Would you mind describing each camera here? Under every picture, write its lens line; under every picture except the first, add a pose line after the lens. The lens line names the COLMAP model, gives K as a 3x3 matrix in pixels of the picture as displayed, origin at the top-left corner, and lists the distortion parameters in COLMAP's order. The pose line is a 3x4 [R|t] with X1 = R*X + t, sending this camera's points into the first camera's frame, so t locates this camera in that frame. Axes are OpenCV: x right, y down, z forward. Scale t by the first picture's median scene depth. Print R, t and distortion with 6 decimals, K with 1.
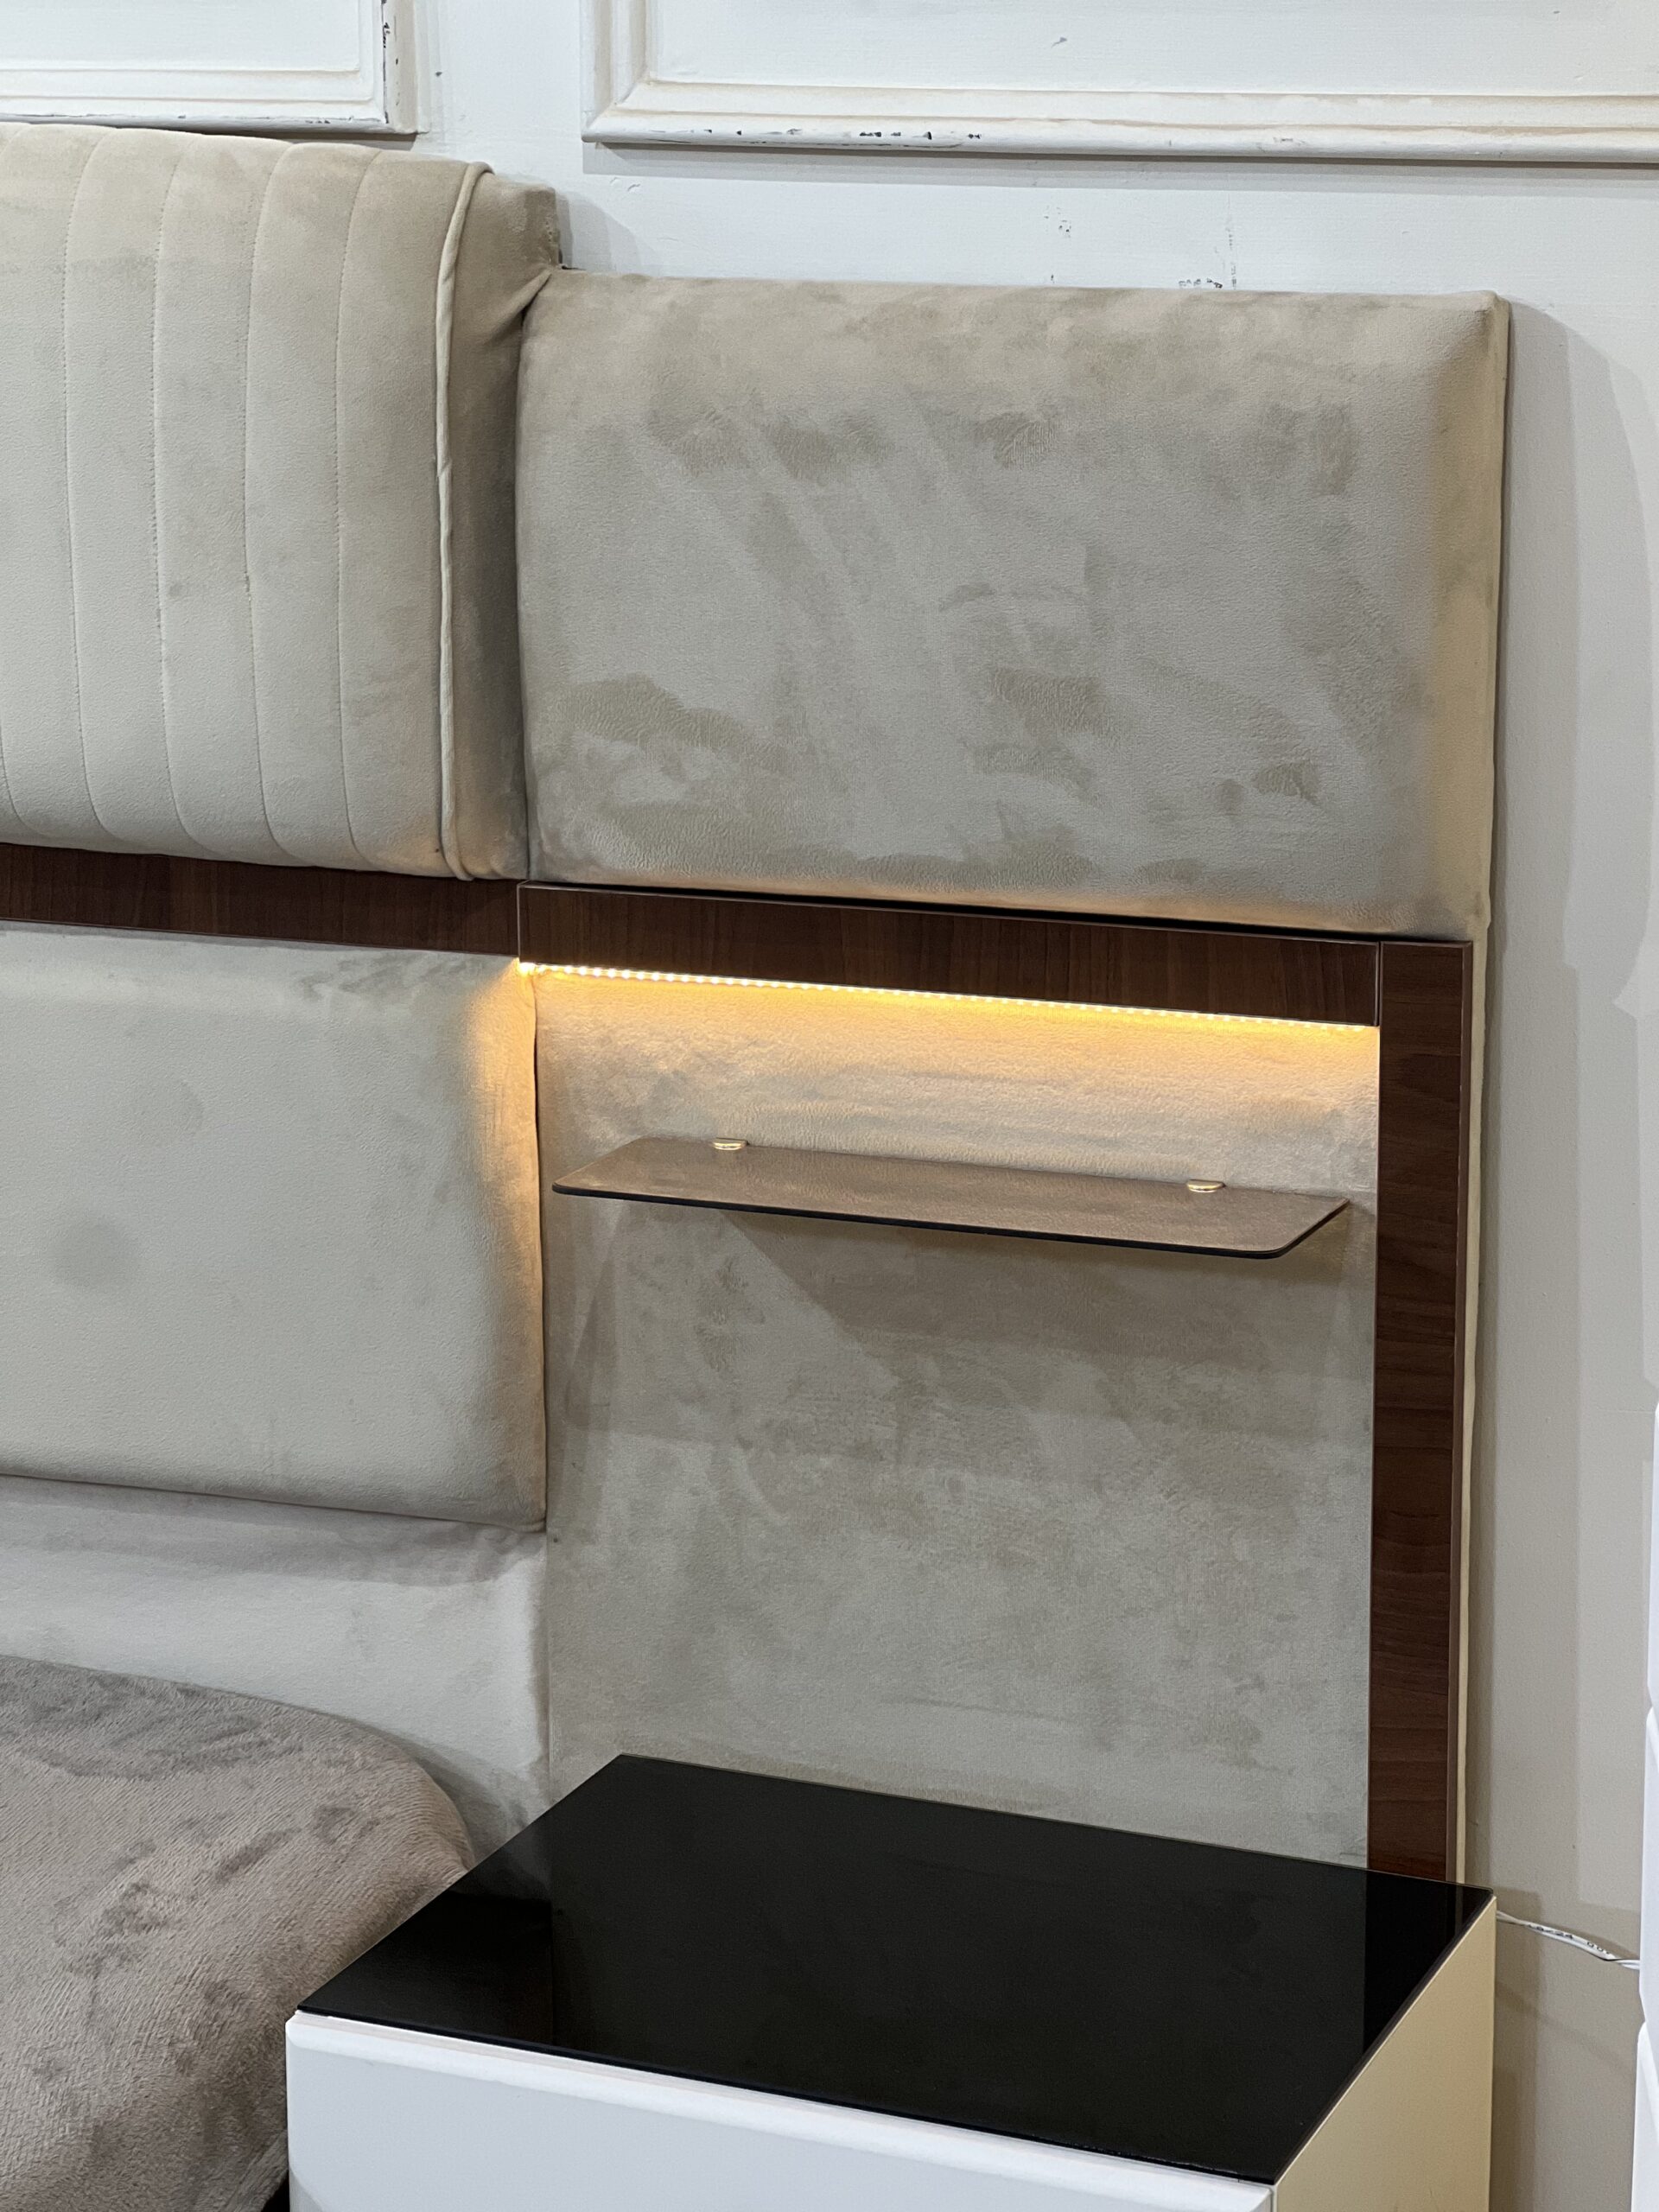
lens RADIAL K [[4863.3, 0, 875.7], [0, 4863.3, 1143.9], [0, 0, 1]] dist [0.176109, 0.000000]
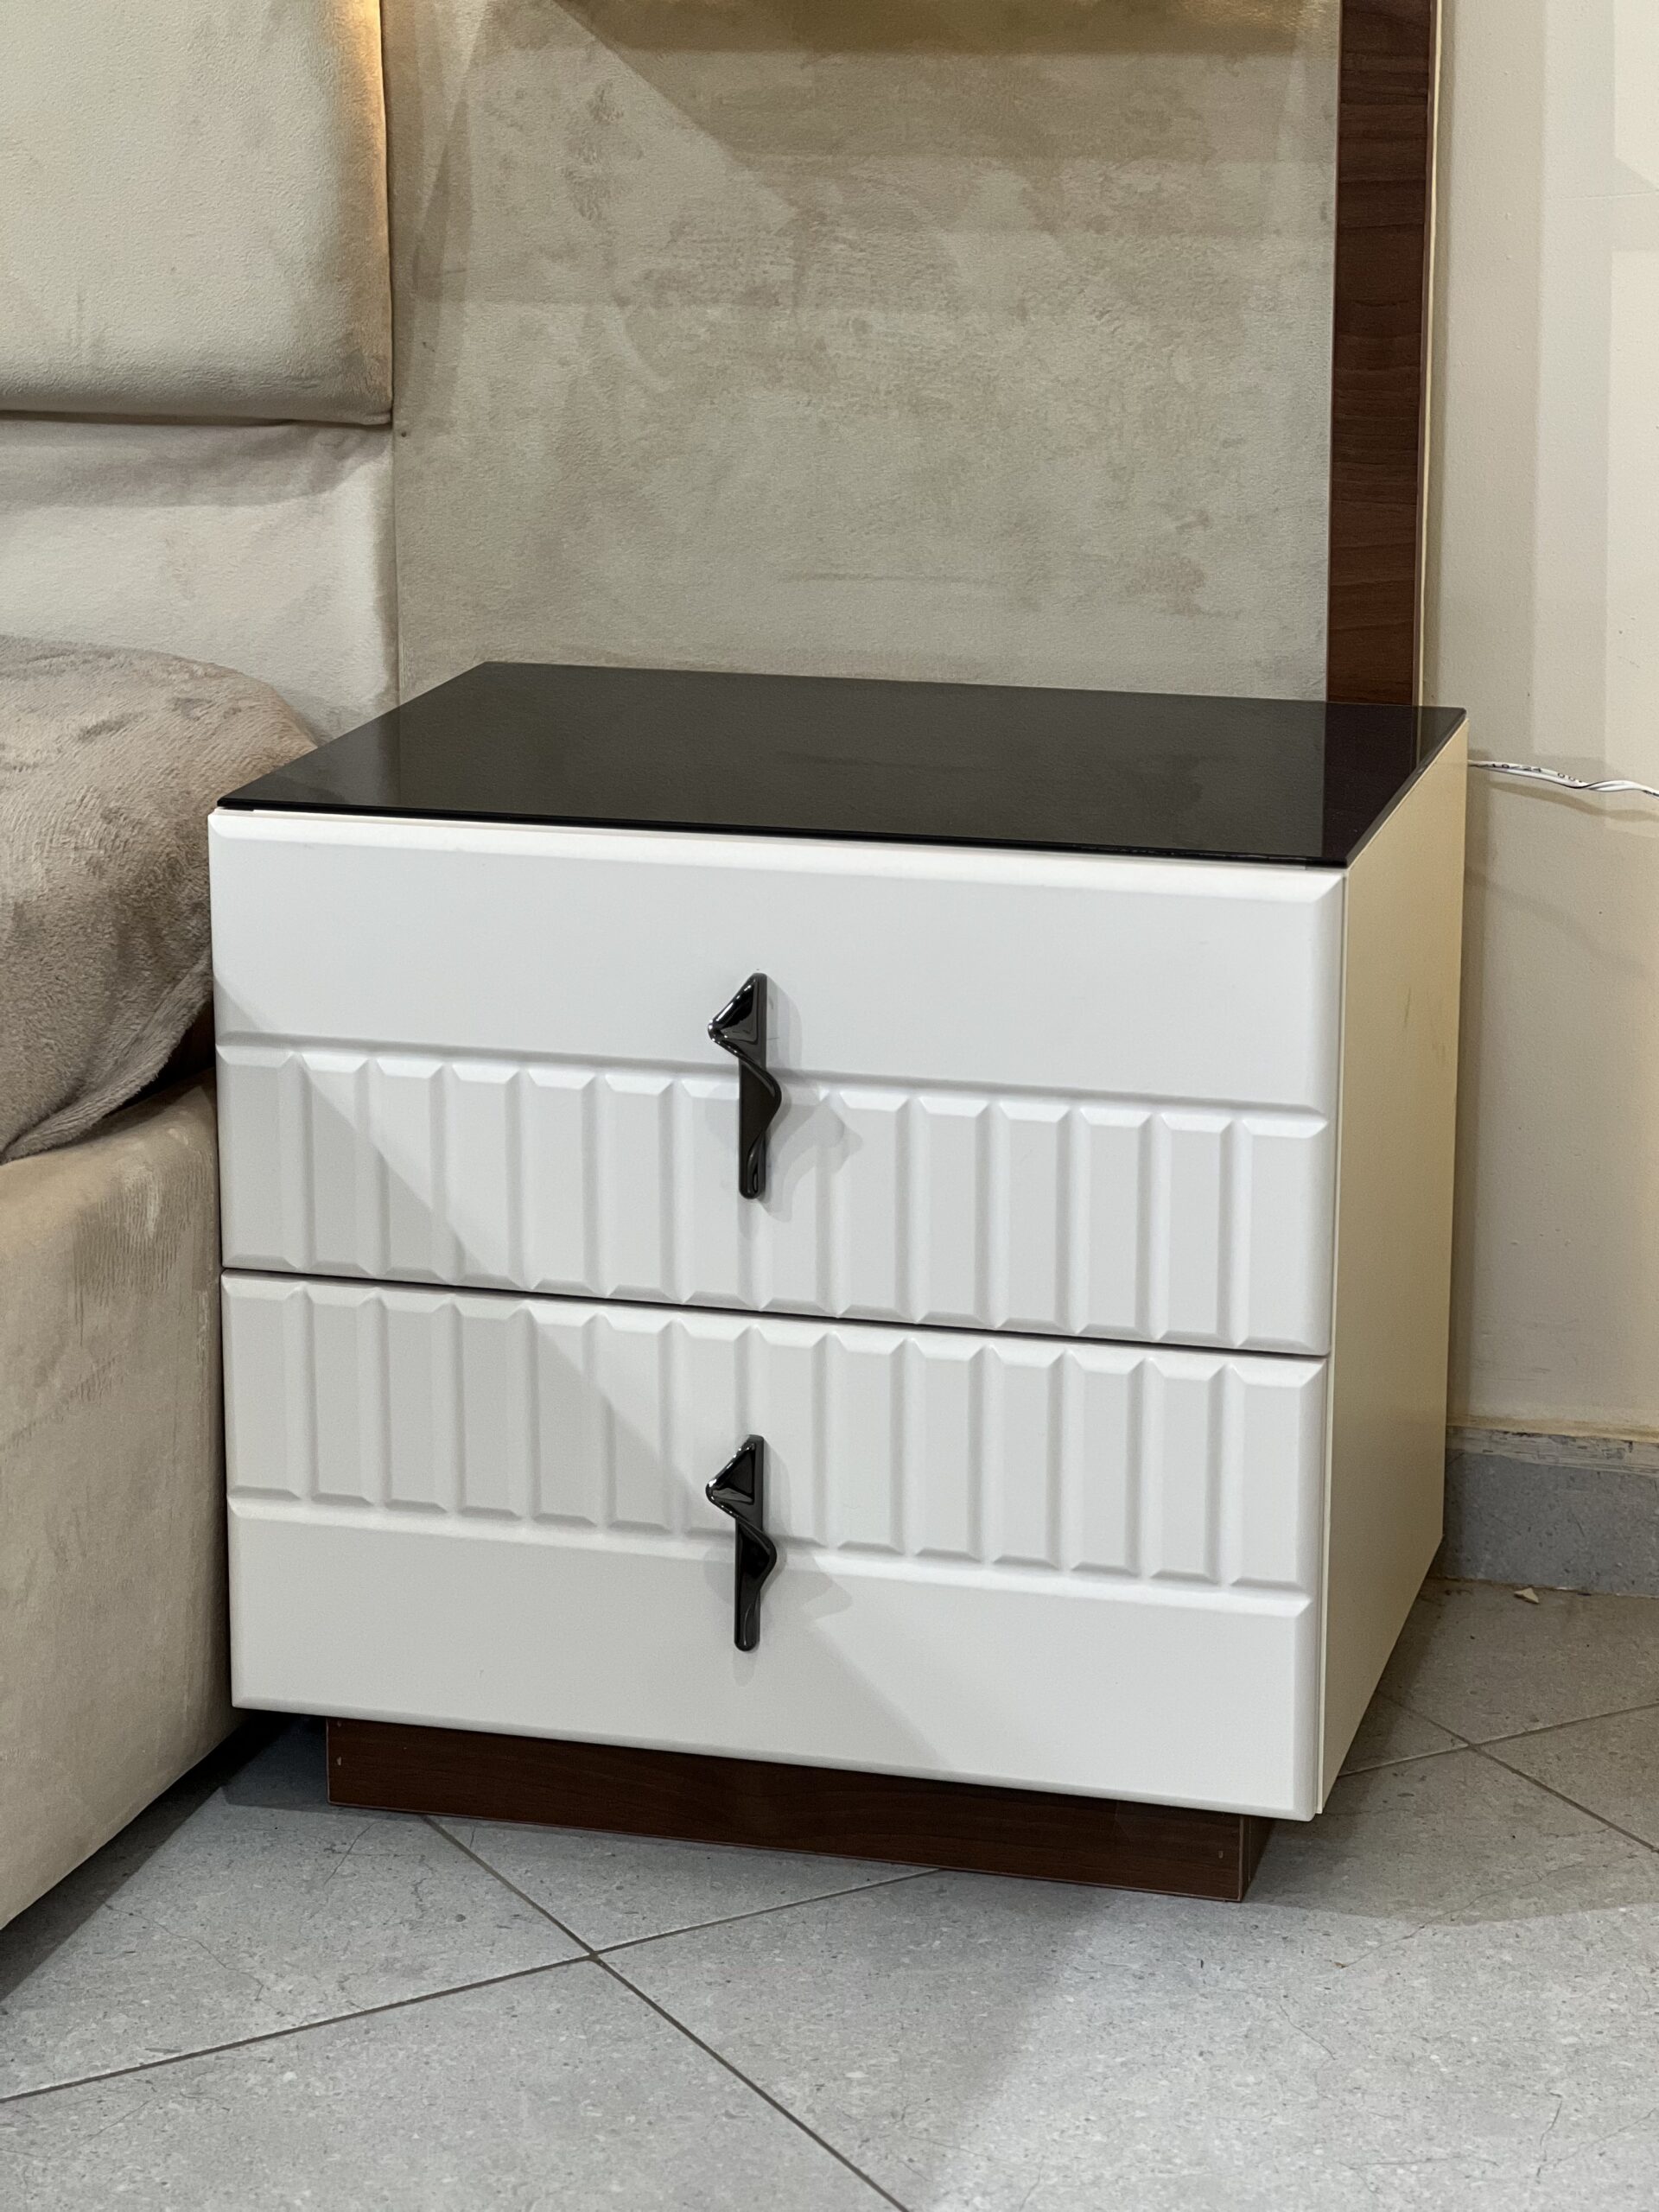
lens RADIAL K [[4863.3, 0, 831.8], [0, 4863.3, 1117.0], [0, 0, 1]] dist [0.176109, 0.000000]
pose [[0.990718, -0.033858, 0.131650, -0.116396], [0.031193, 0.999266, 0.022259, 0.200262], [-0.132306, -0.017946, 0.991046, 0.088612]]
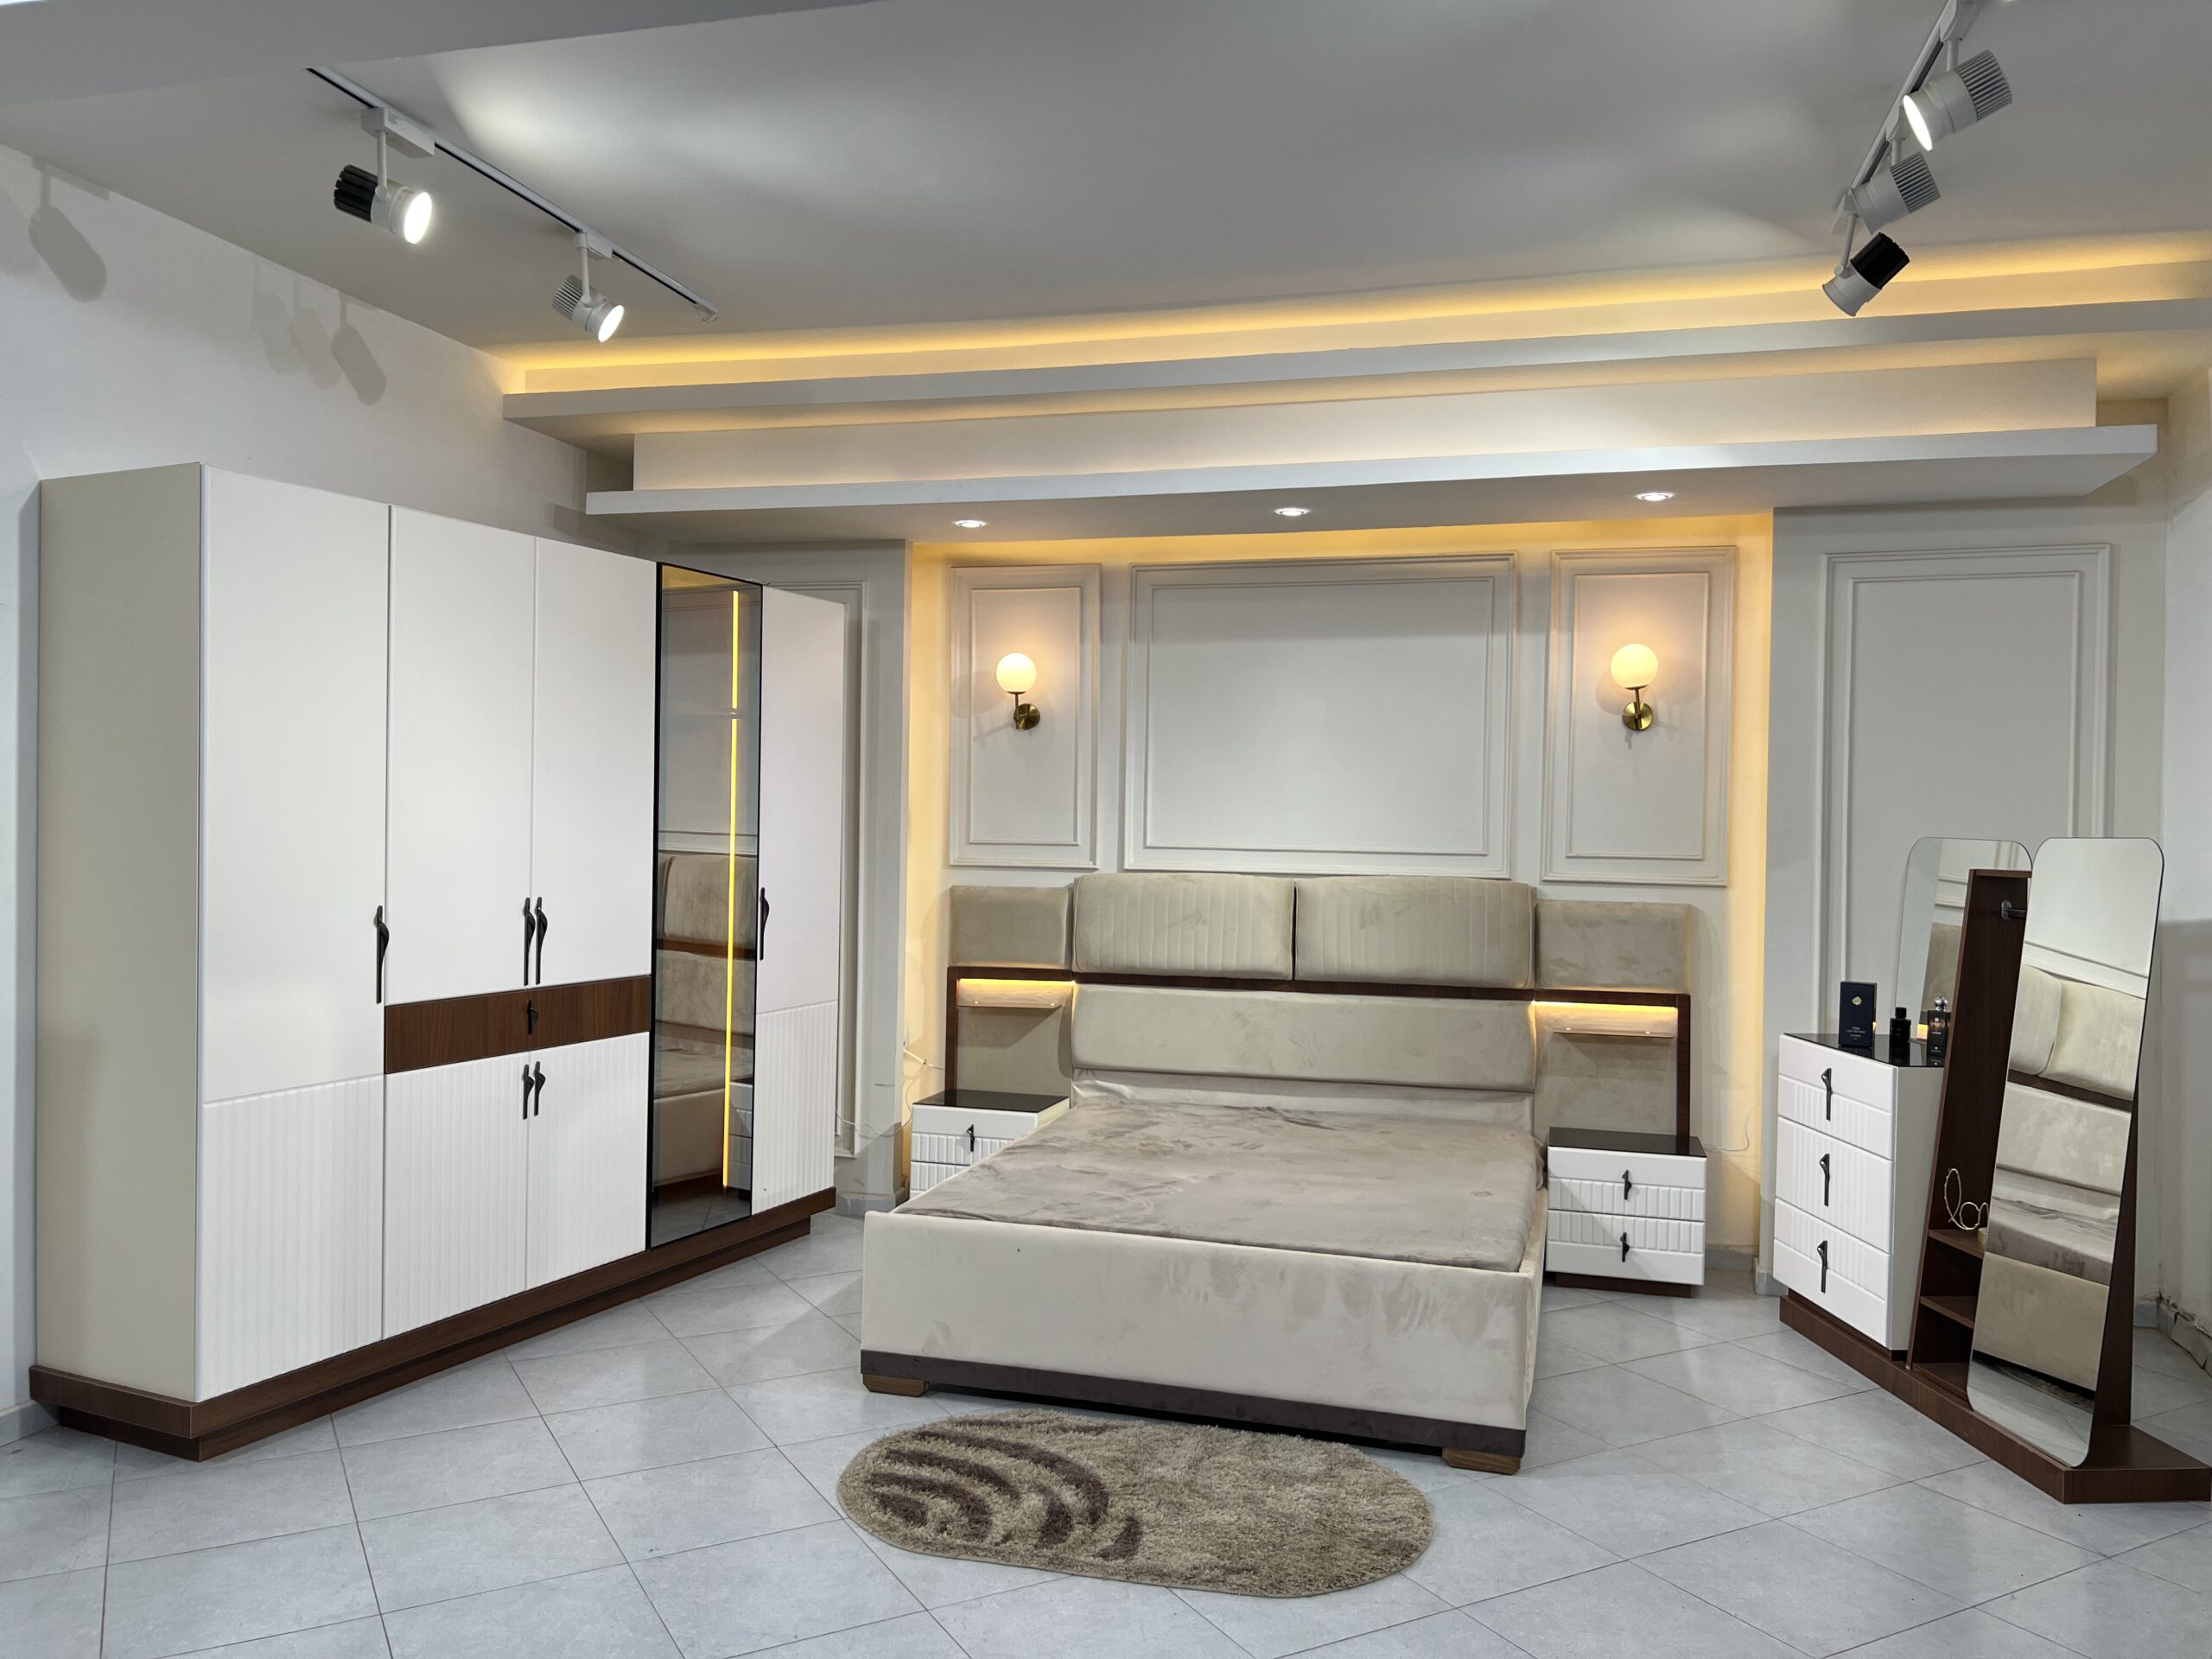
lens RADIAL K [[1670.6, 0, 1098.7], [0, 1670.6, 837.4], [0, 0, 1]] dist [0.021185, -0.006228]
pose [[0.993407, 0.019215, 0.113019, -0.935884], [0.007433, 0.972982, -0.230761, 0.269617], [-0.114399, 0.230080, 0.966424, -1.193868]]
